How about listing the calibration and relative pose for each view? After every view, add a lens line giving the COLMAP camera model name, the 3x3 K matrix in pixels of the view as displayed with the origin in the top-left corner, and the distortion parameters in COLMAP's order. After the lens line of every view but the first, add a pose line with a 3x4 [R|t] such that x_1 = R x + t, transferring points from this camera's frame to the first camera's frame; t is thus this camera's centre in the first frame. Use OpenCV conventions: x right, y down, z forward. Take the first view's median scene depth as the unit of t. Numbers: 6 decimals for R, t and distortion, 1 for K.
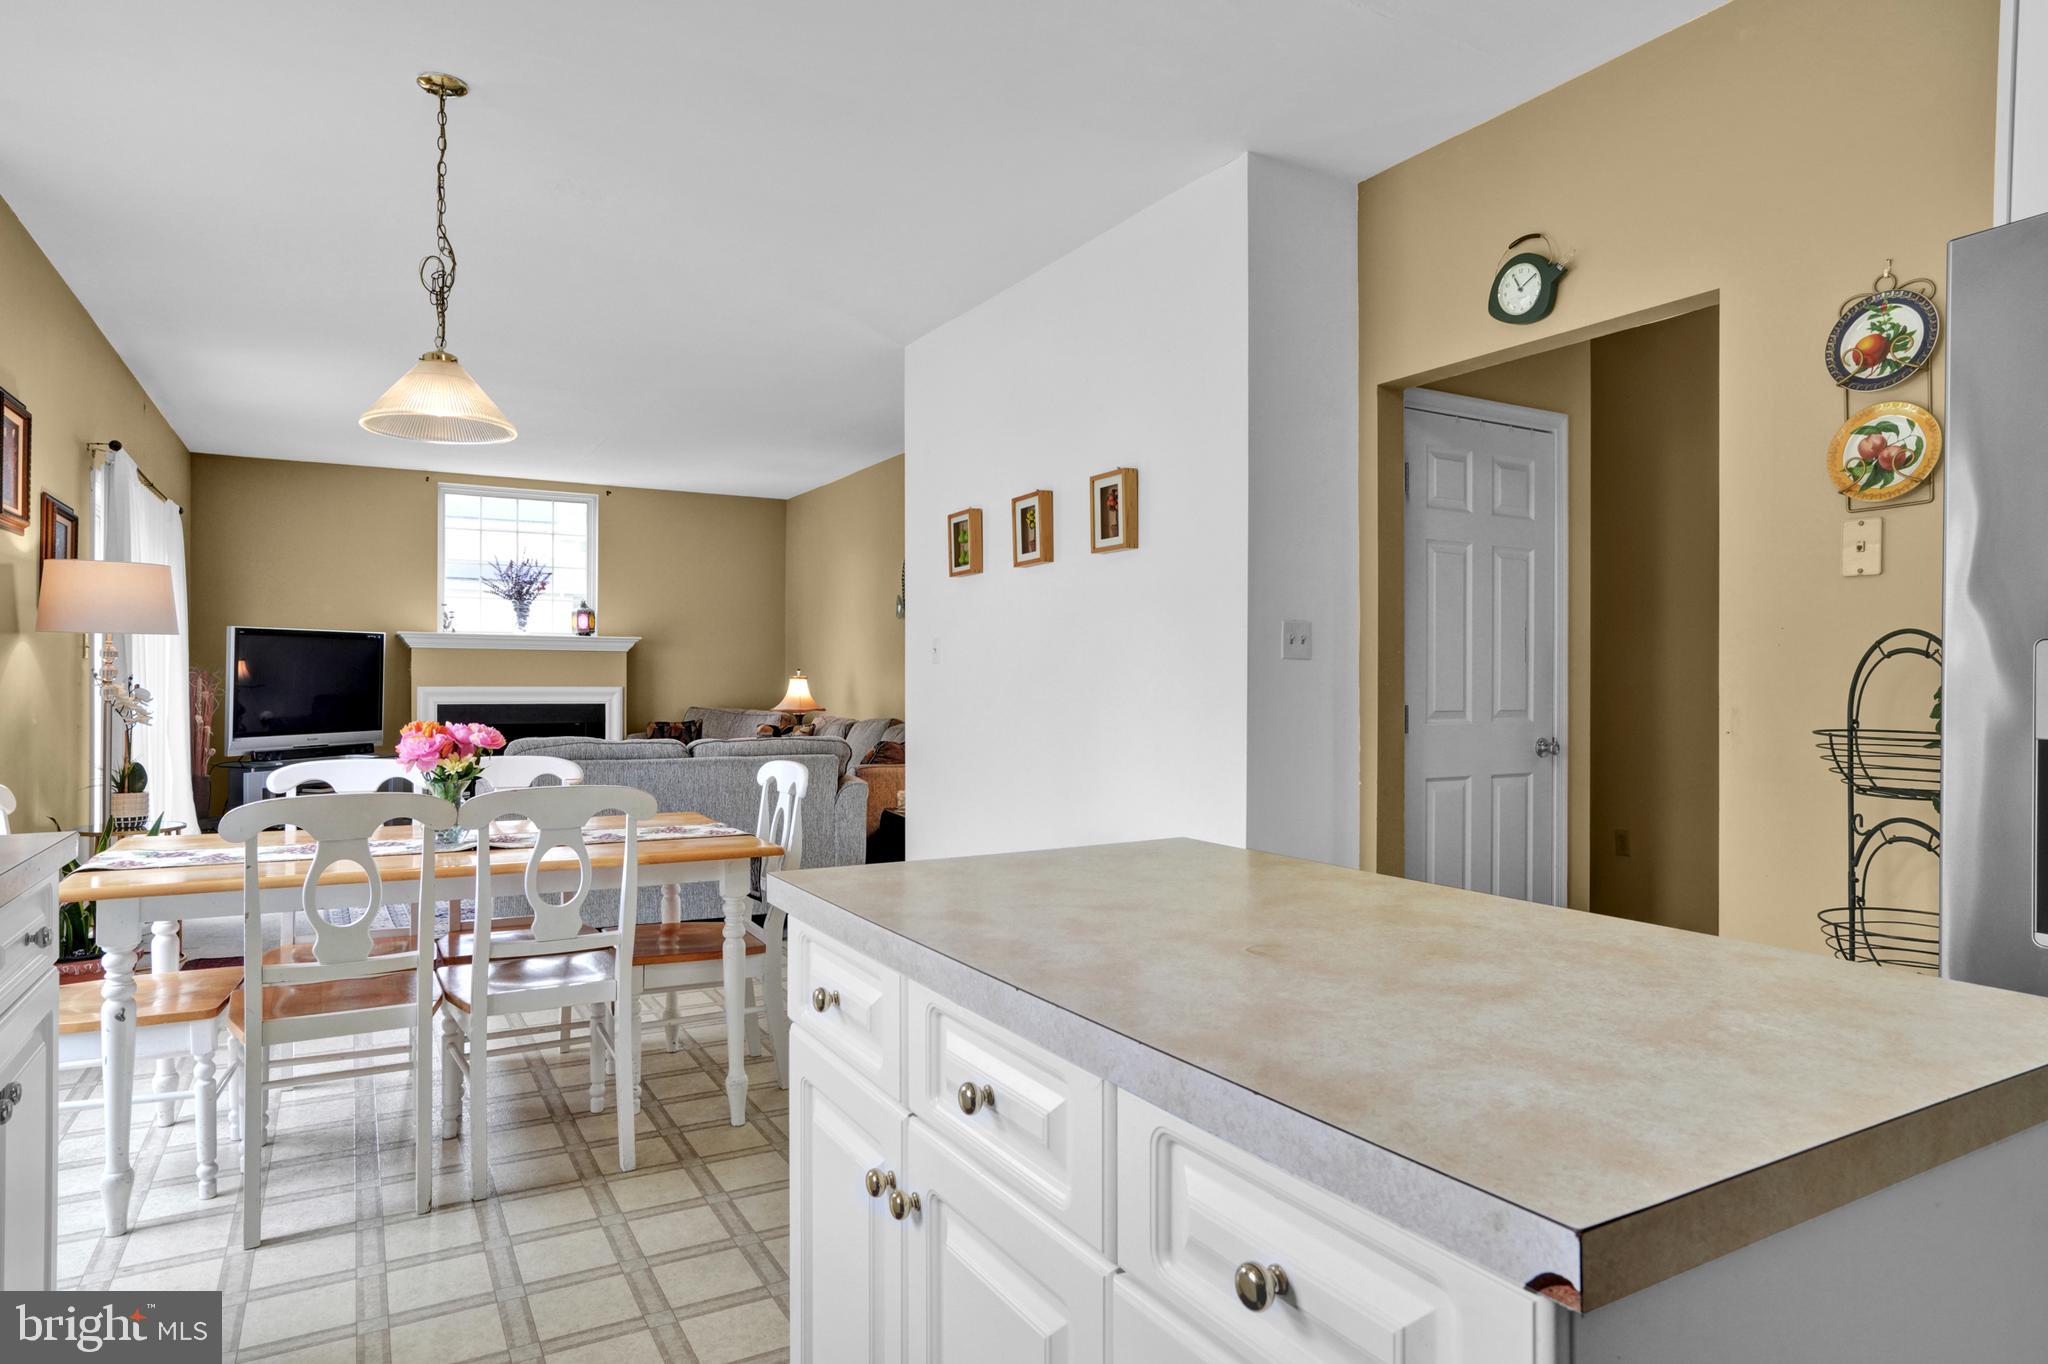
lens RADIAL K [[1182.2, 0, 1029.8], [0, 1182.2, 681.2], [0, 0, 1]] dist [-0.039438, 0.037042]
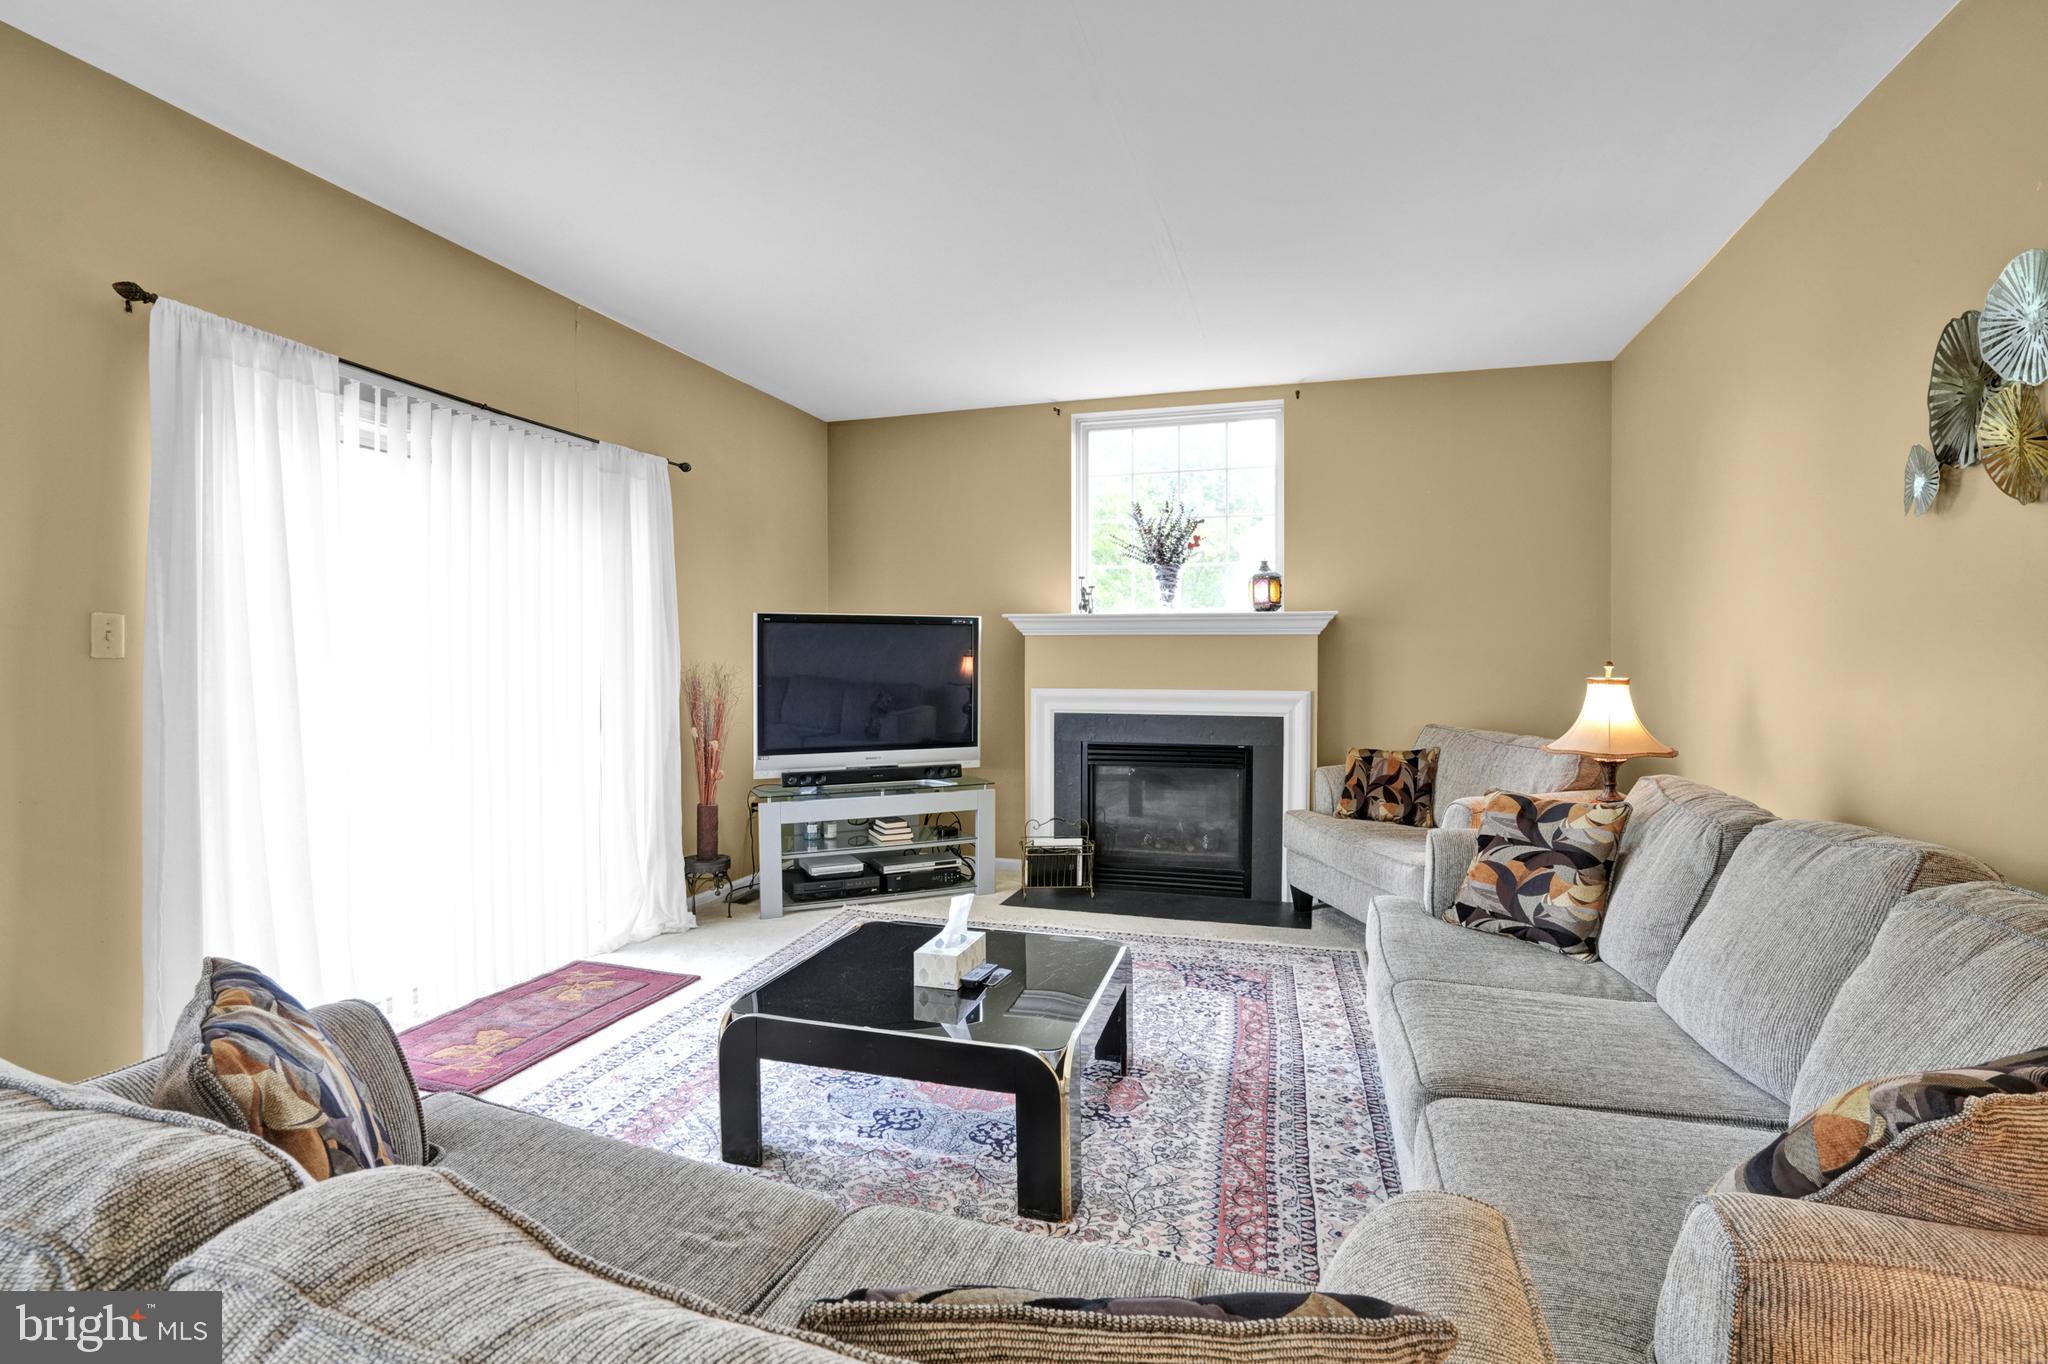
lens RADIAL K [[943.8, 0, 1024.0], [0, 943.8, 682.0], [0, 0, 1]] dist [-0.062984, 0.025628]
pose [[0.677265, 0.008494, -0.735690, -0.091701], [0.001197, 0.999919, 0.012646, -0.007109], [0.735738, -0.009445, 0.677200, 0.625694]]
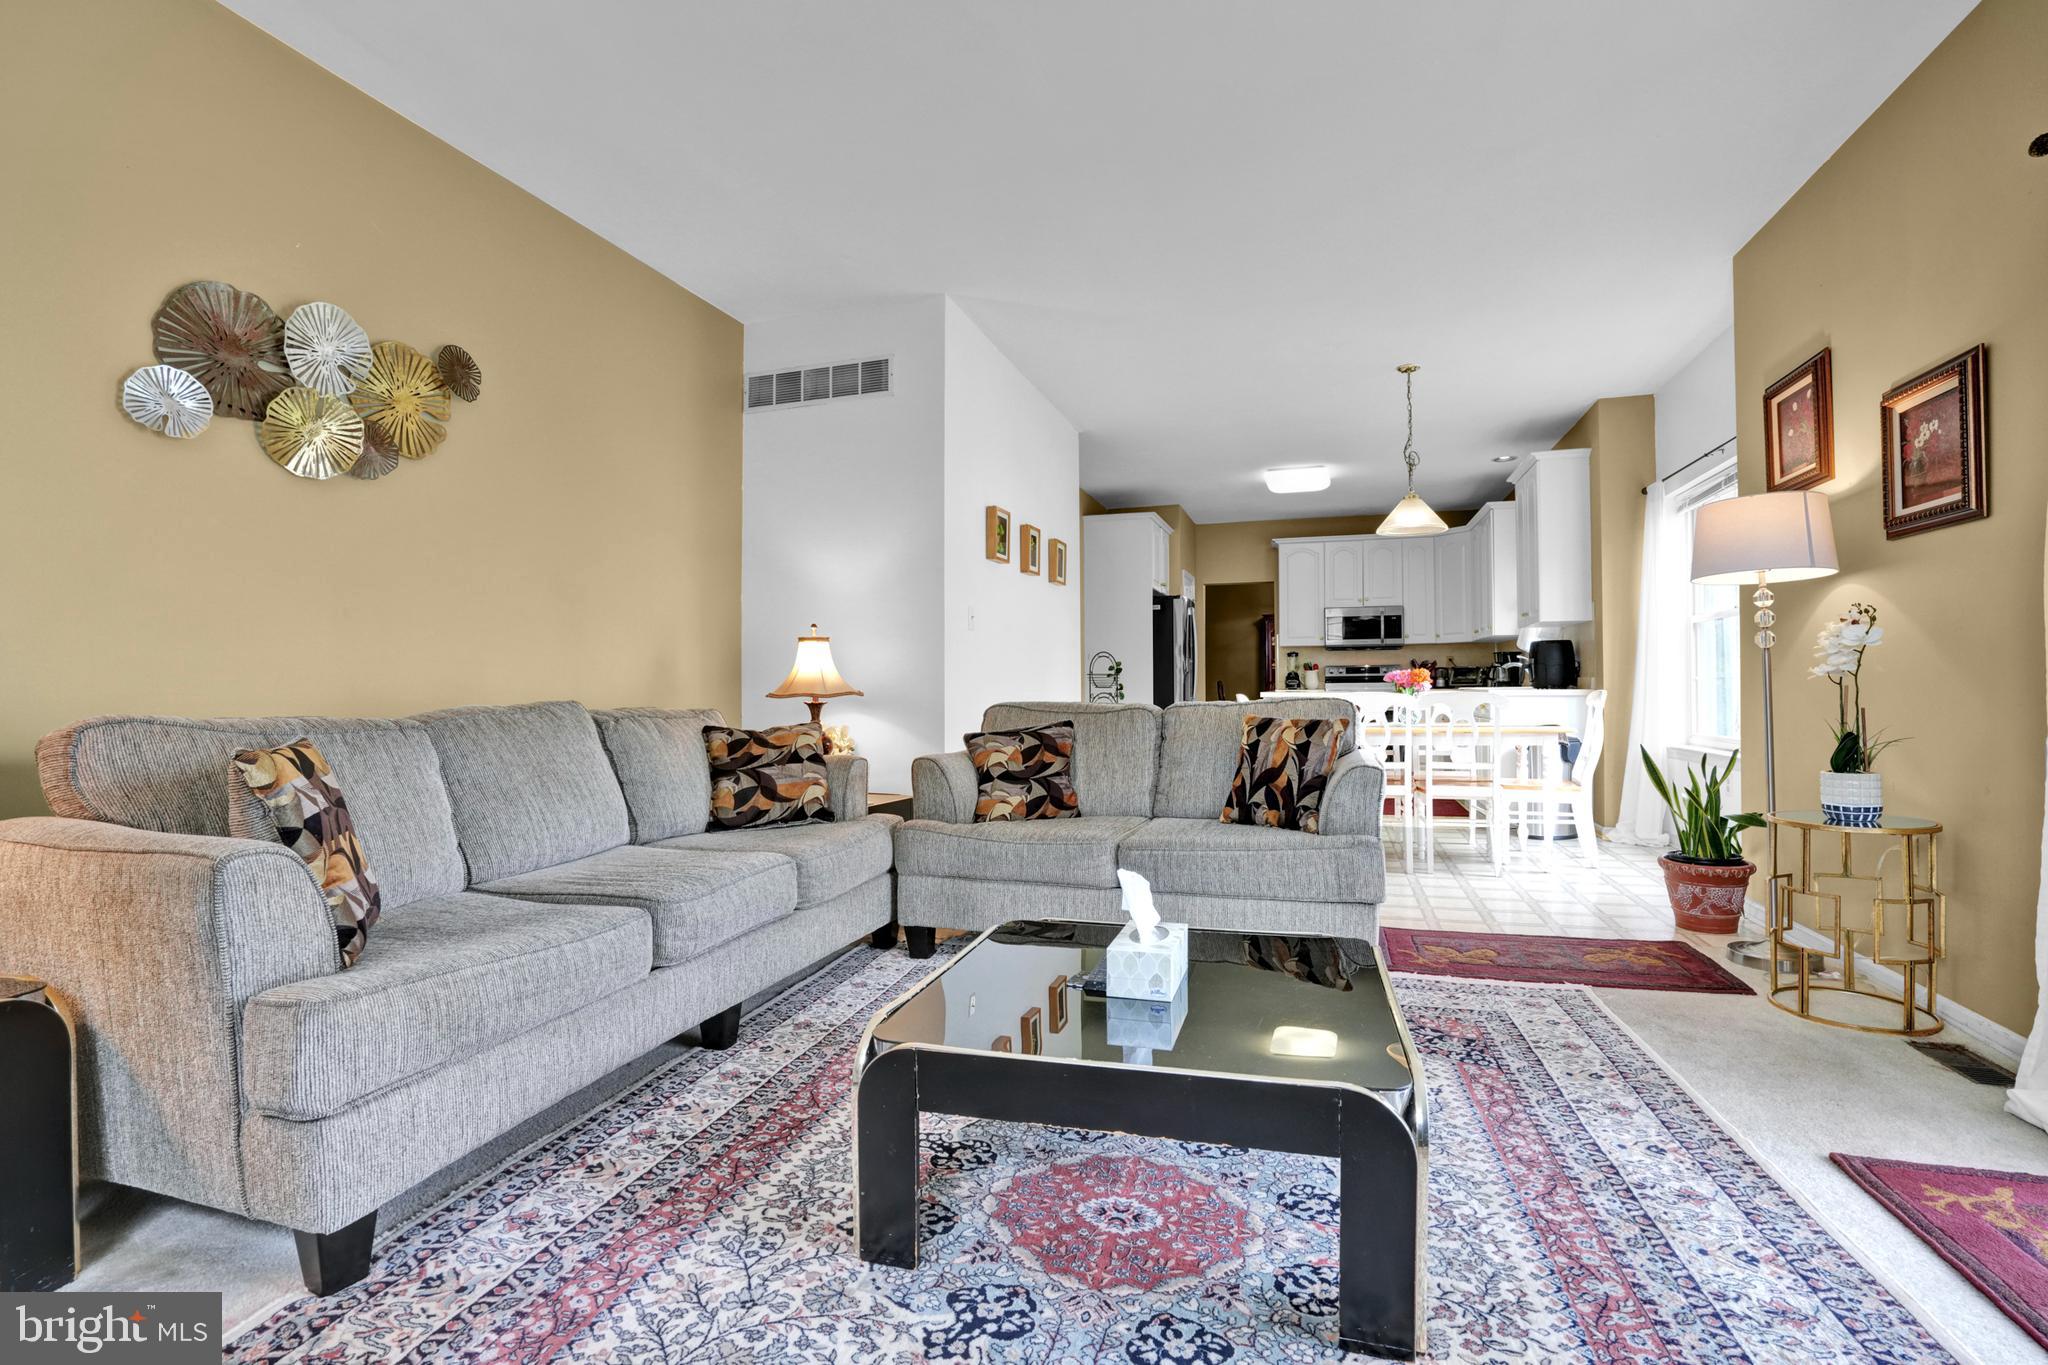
lens RADIAL K [[943.8, 0, 1024.0], [0, 943.8, 682.5], [0, 0, 1]] dist [-0.062984, 0.025628]
pose [[-0.671262, 0.003943, 0.741210, -0.476240], [0.003283, 0.999992, -0.002346, 0.022750], [-0.741213, 0.000859, -0.671269, 0.984930]]
